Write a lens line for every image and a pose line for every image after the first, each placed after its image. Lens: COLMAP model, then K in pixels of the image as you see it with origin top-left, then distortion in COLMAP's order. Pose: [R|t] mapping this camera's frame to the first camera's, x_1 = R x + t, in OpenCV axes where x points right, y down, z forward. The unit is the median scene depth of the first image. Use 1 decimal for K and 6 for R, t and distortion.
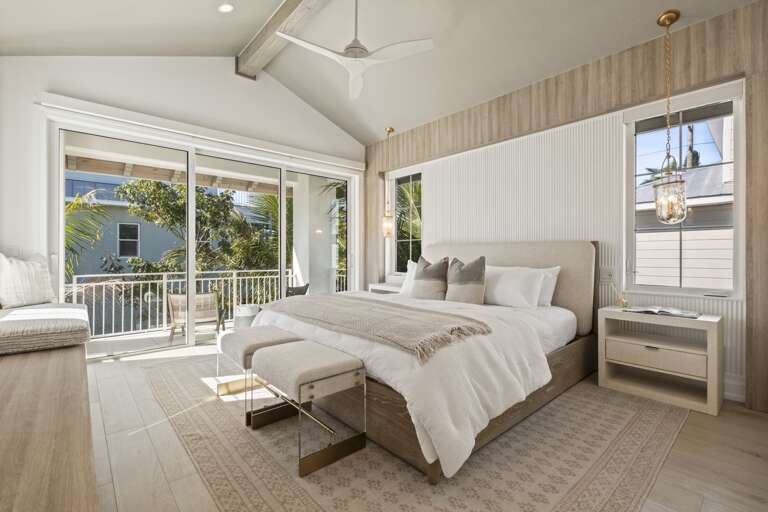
lens RADIAL K [[345.3, 0, 379.3], [0, 345.3, 255.0], [0, 0, 1]] dist [0.004291, -0.000050]
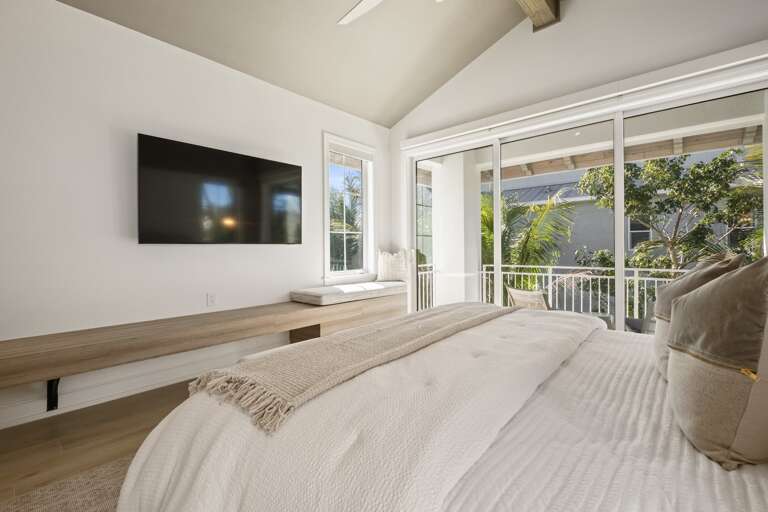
lens RADIAL K [[345.3, 0, 378.8], [0, 345.3, 250.0], [0, 0, 1]] dist [0.004291, -0.000050]
pose [[0.120040, -0.002941, -0.992765, 0.208557], [0.004334, 0.999988, -0.002438, 0.004198], [0.992760, -0.004010, 0.120051, 0.287584]]
